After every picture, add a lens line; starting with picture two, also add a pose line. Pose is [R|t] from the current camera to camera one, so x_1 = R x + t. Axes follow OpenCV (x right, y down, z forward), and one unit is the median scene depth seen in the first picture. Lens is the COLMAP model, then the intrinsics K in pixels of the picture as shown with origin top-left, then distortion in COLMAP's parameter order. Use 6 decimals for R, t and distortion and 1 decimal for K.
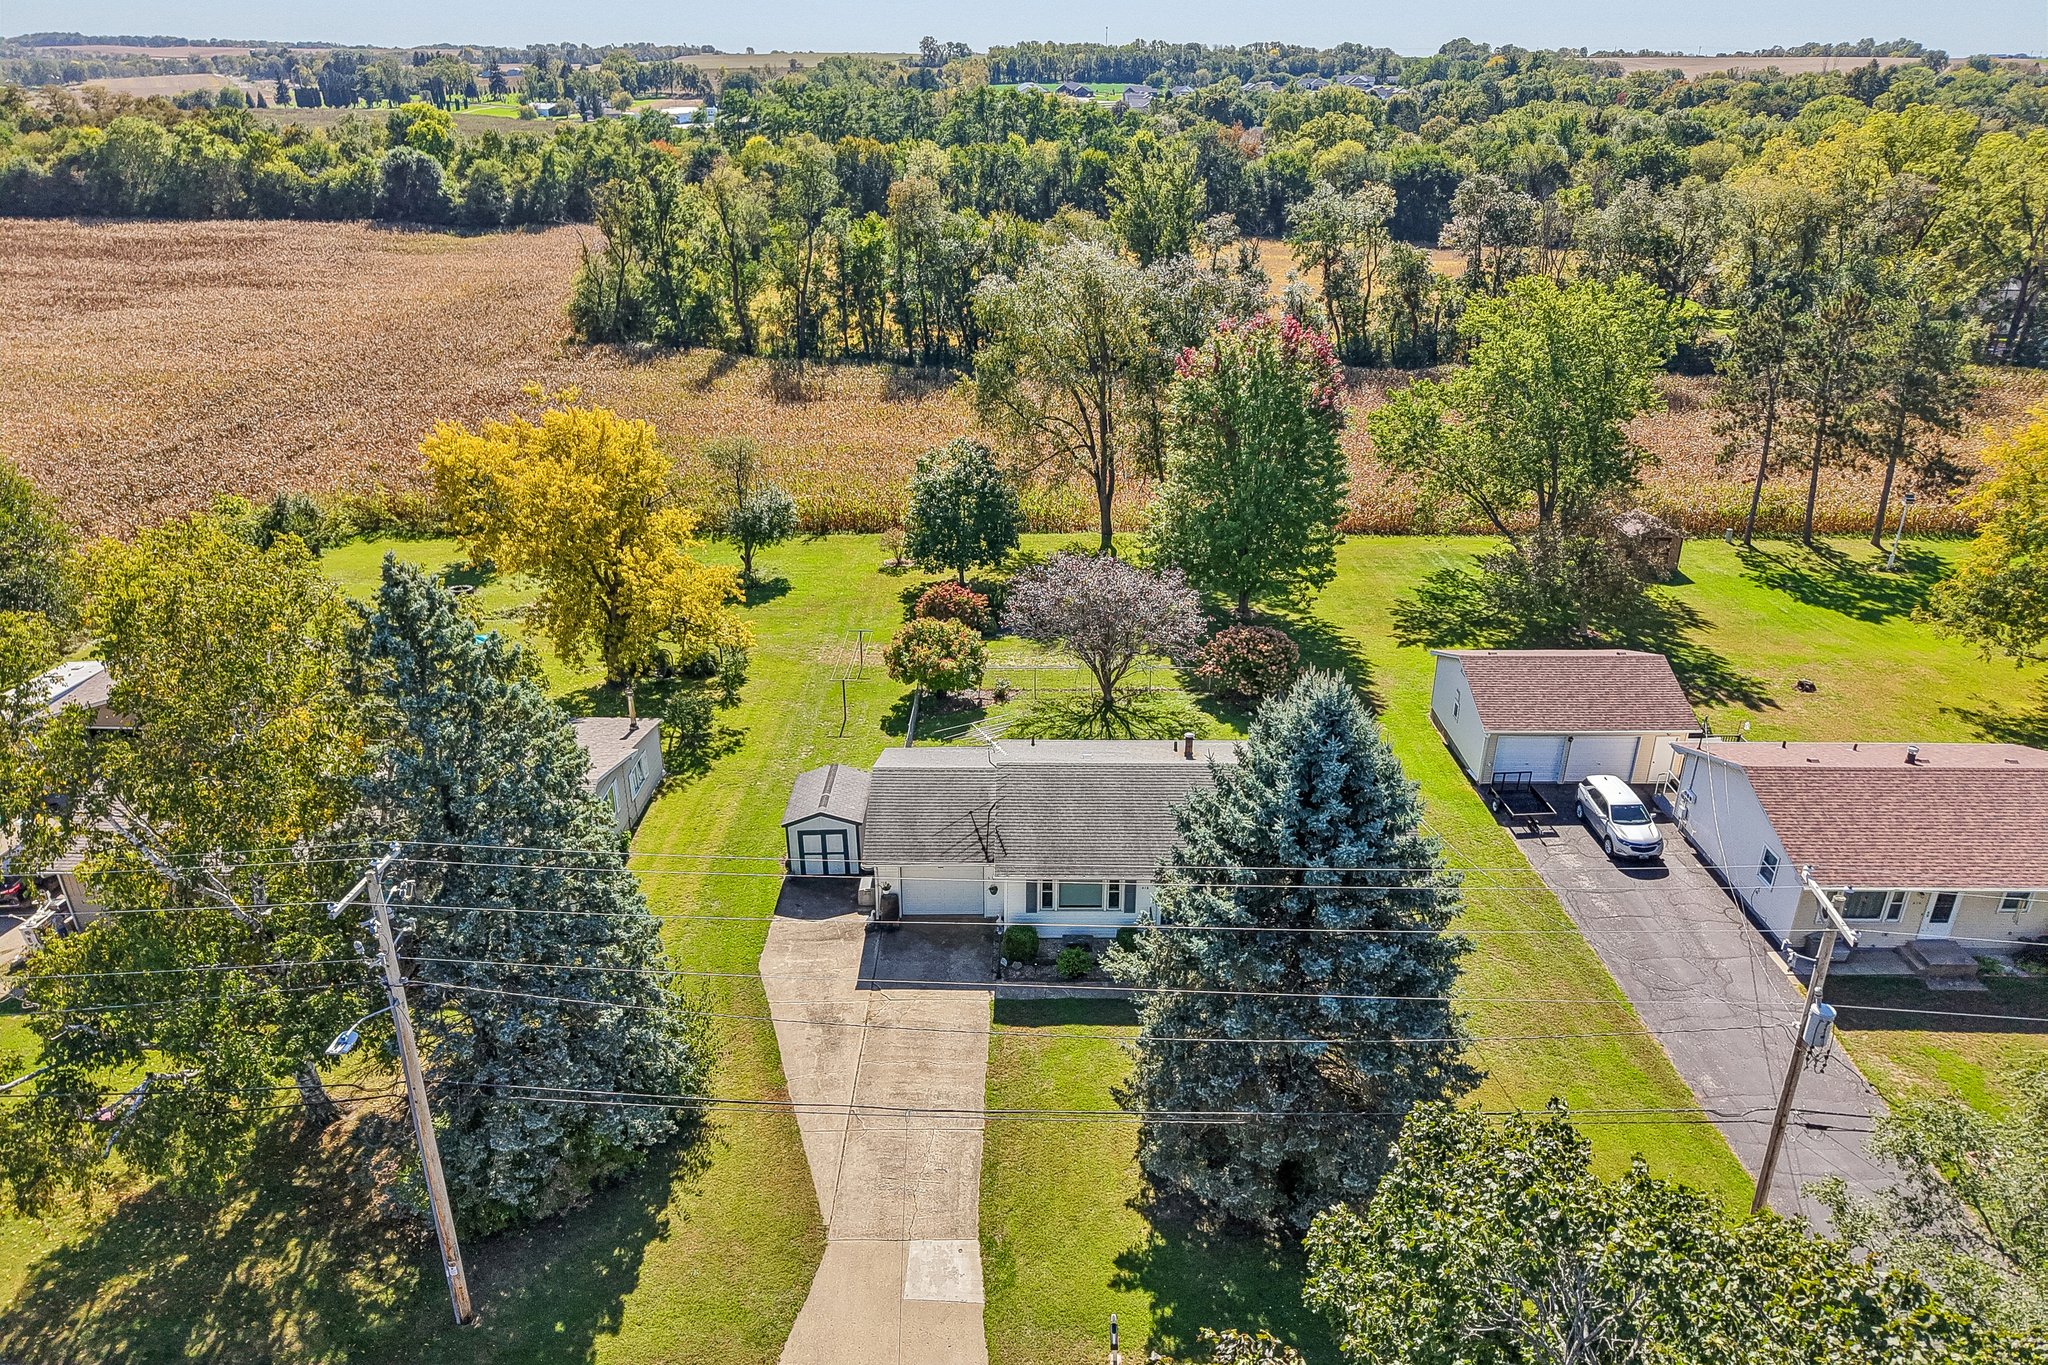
lens RADIAL K [[1393.0, 0, 1024.0], [0, 1393.0, 682.5], [0, 0, 1]] dist [0.009571, -0.000995]
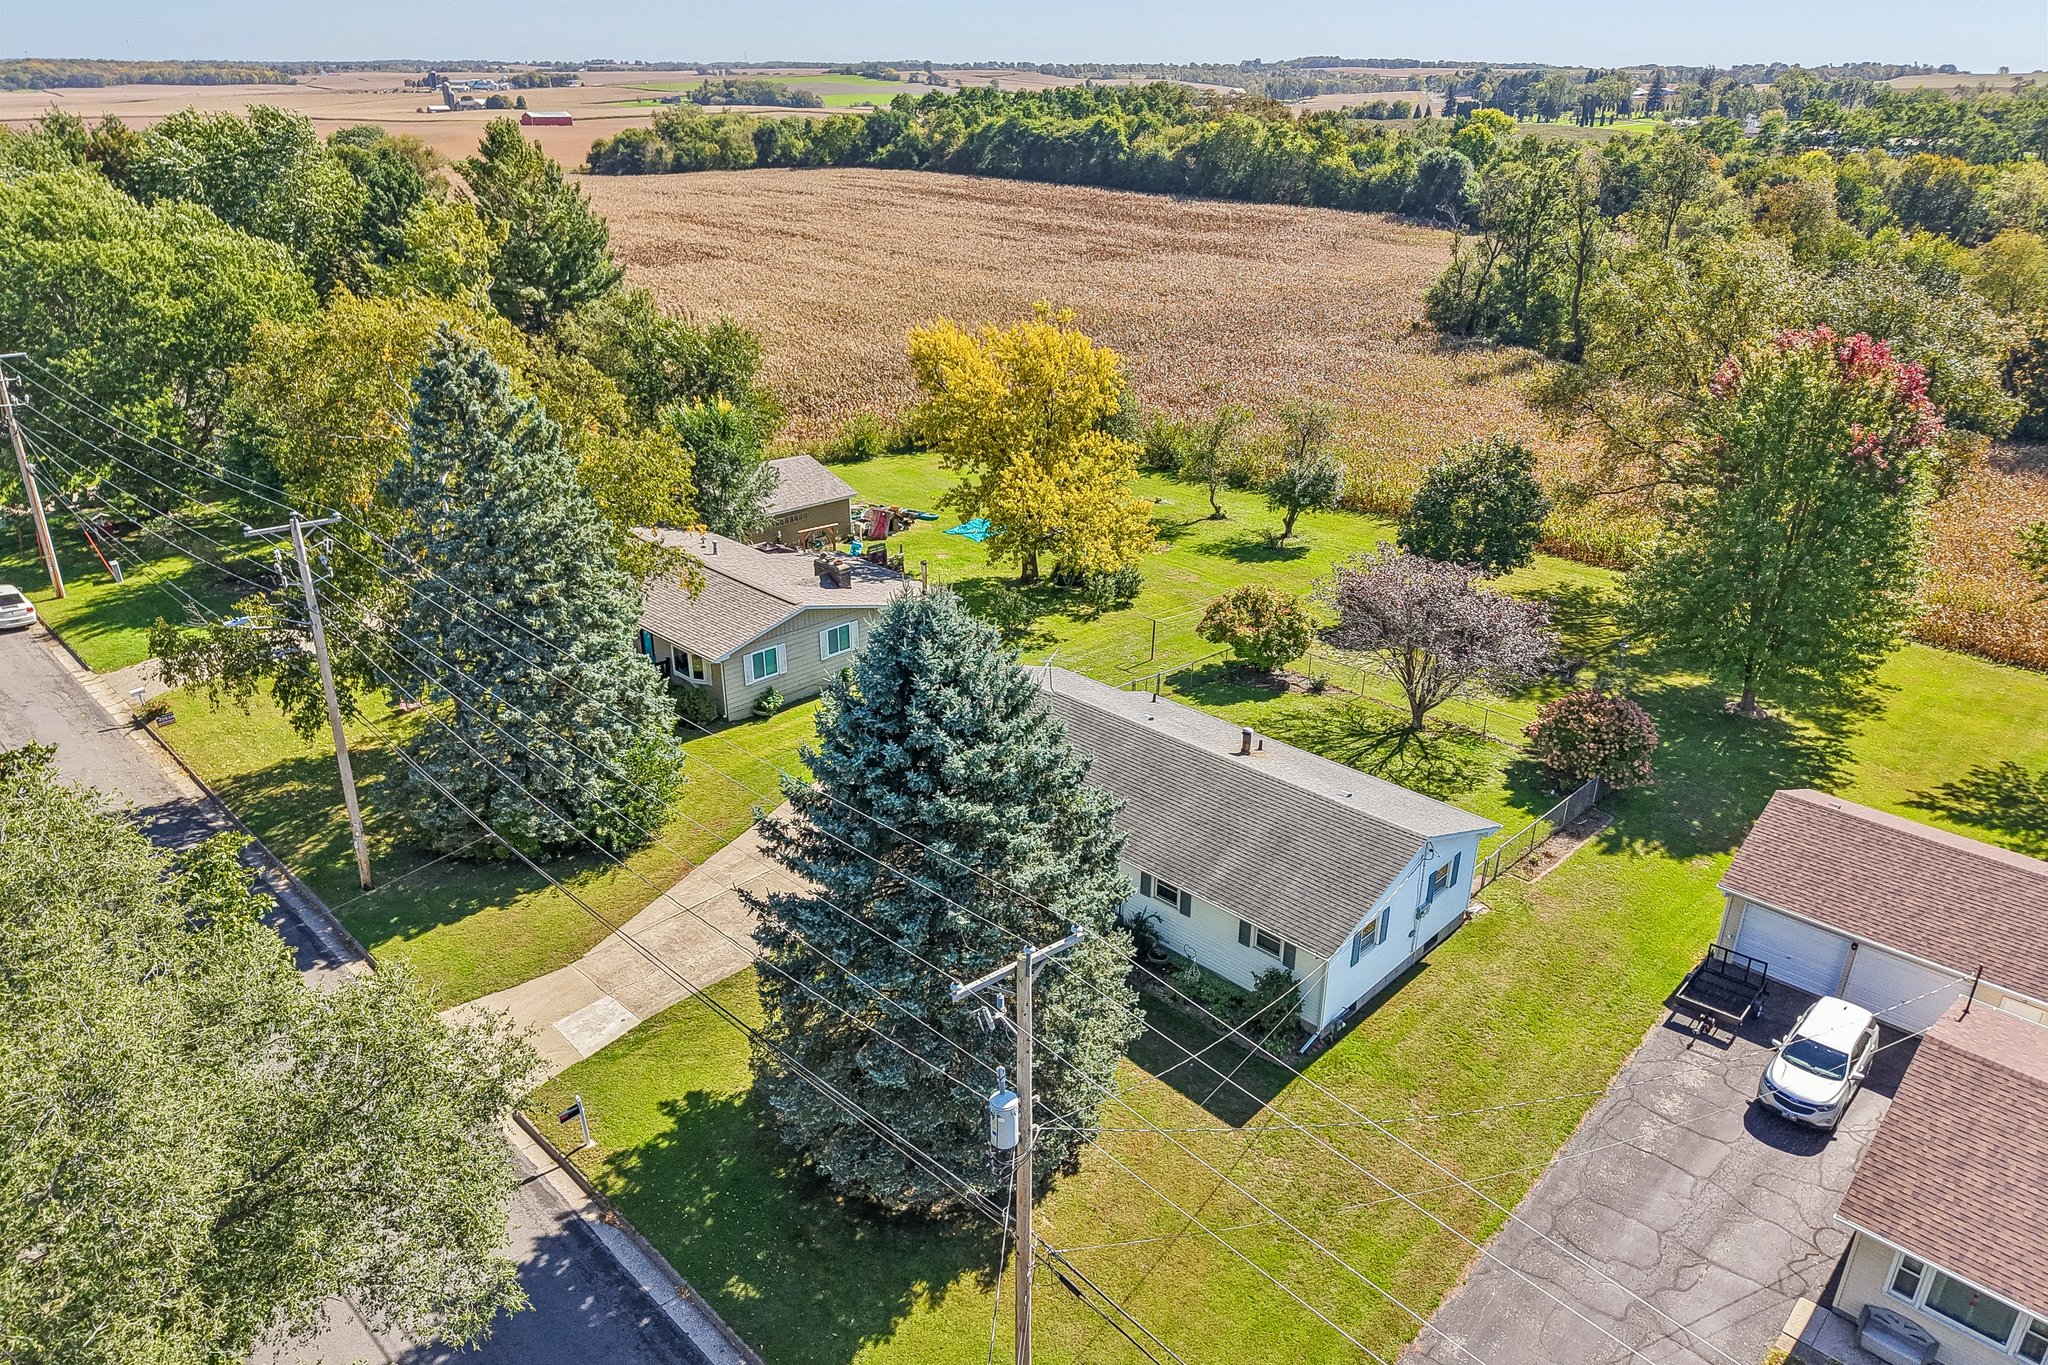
lens RADIAL K [[1381.3, 0, 1024.0], [0, 1381.3, 682.5], [0, 0, 1]] dist [0.011108, 0.002726]
pose [[0.720651, 0.285561, -0.631757, 0.356193], [-0.292710, 0.951357, 0.096127, -0.021284], [0.628477, 0.115648, 0.769183, 0.143746]]
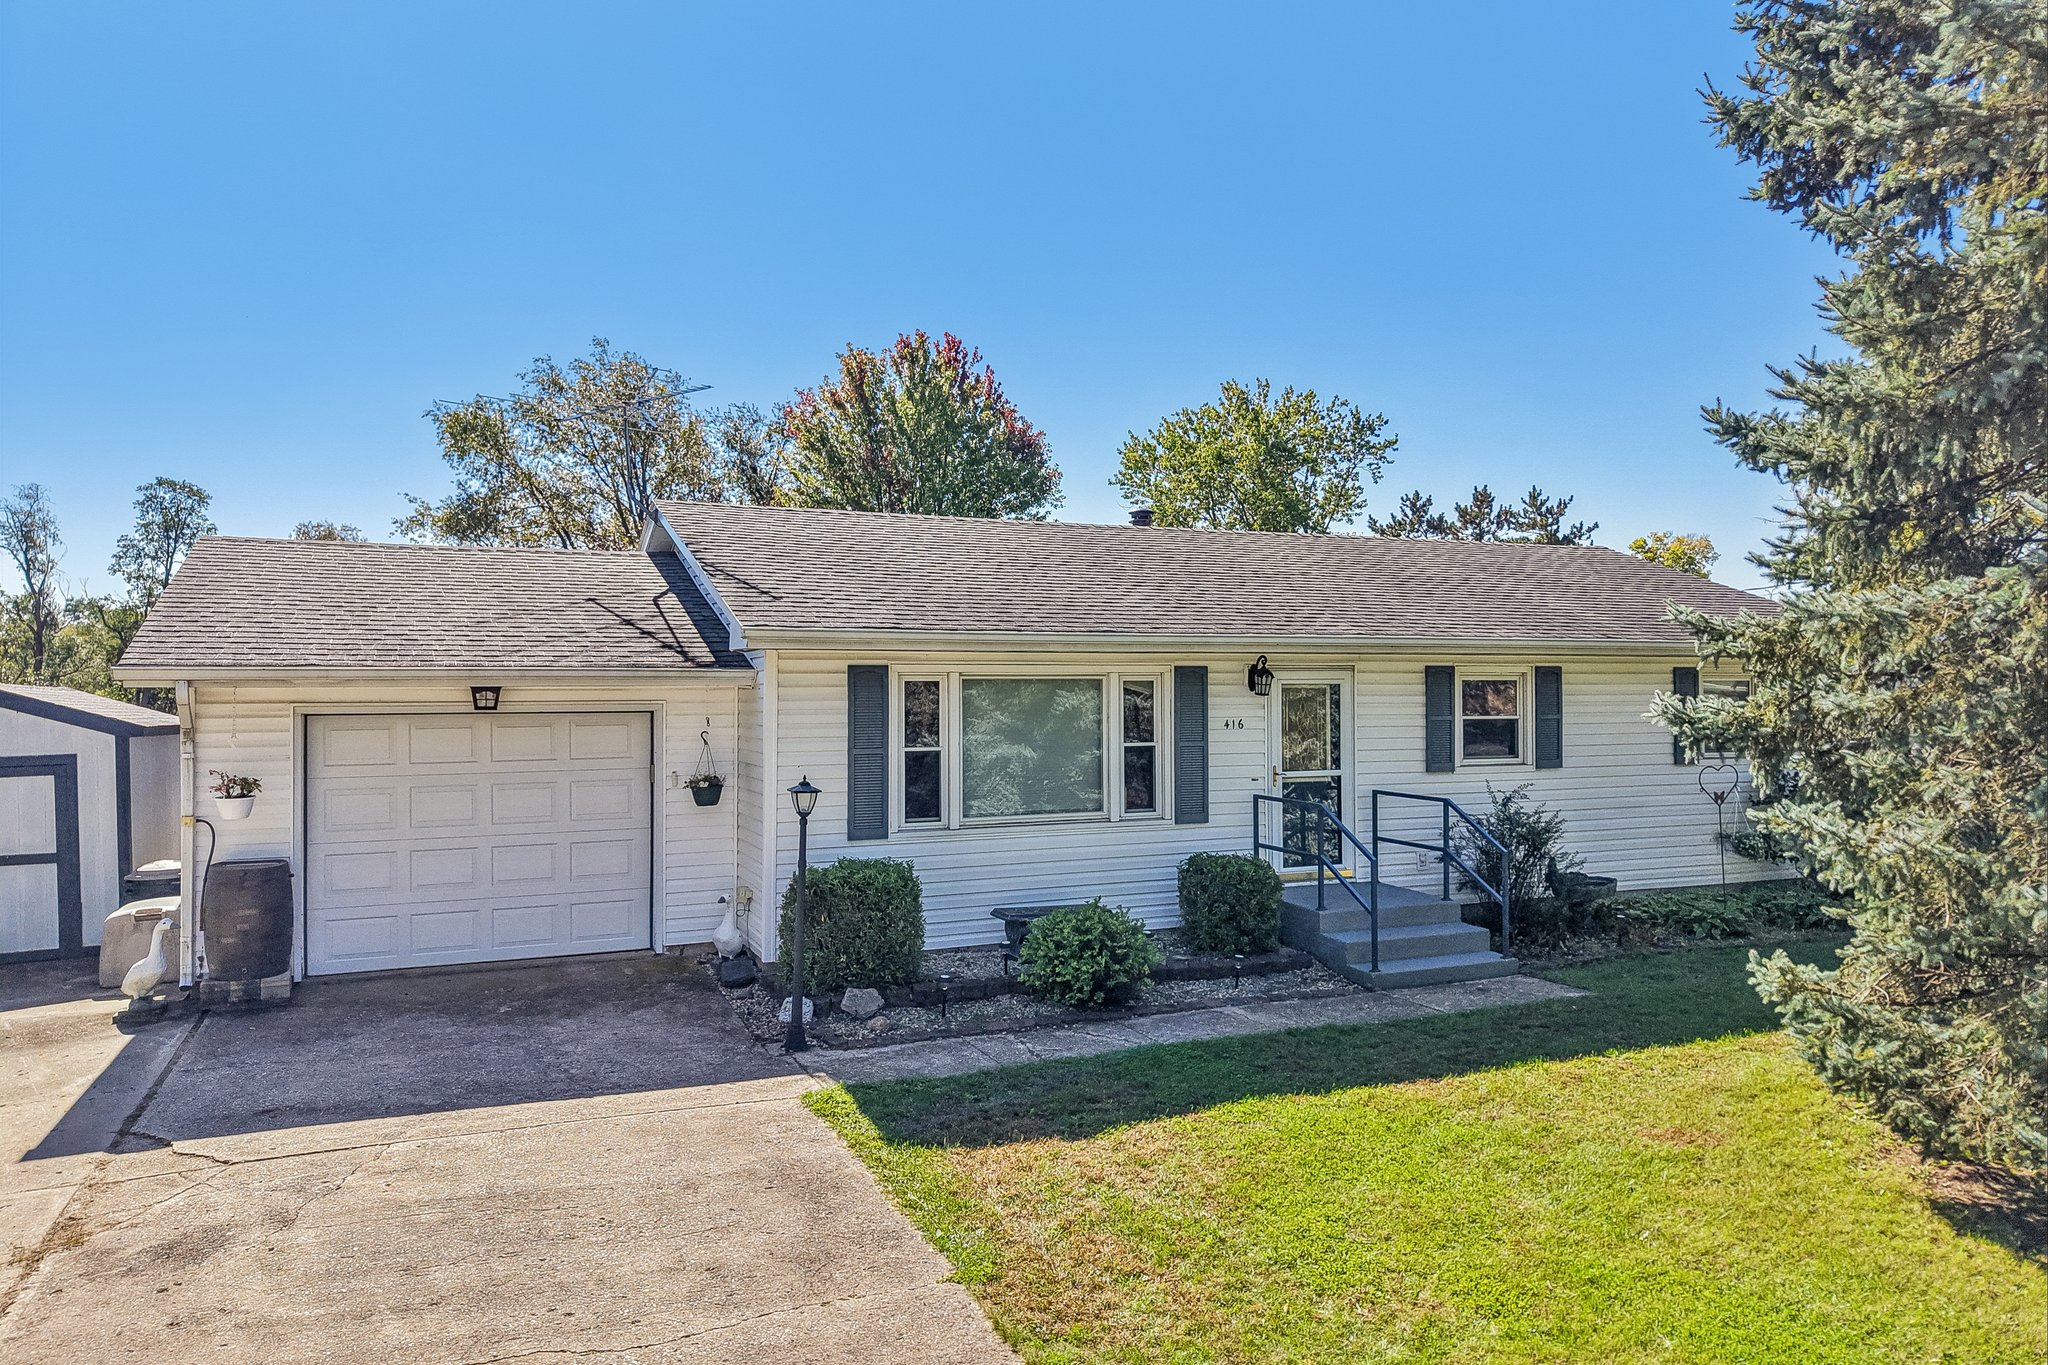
lens RADIAL K [[1412.1, 0, 1024.0], [0, 1412.1, 682.5], [0, 0, 1]] dist [0.033608, -0.054114]
pose [[0.918781, -0.004734, 0.394739, -0.041740], [0.163680, 0.914496, -0.370007, 0.140351], [-0.359235, 0.404566, 0.840997, 0.436492]]
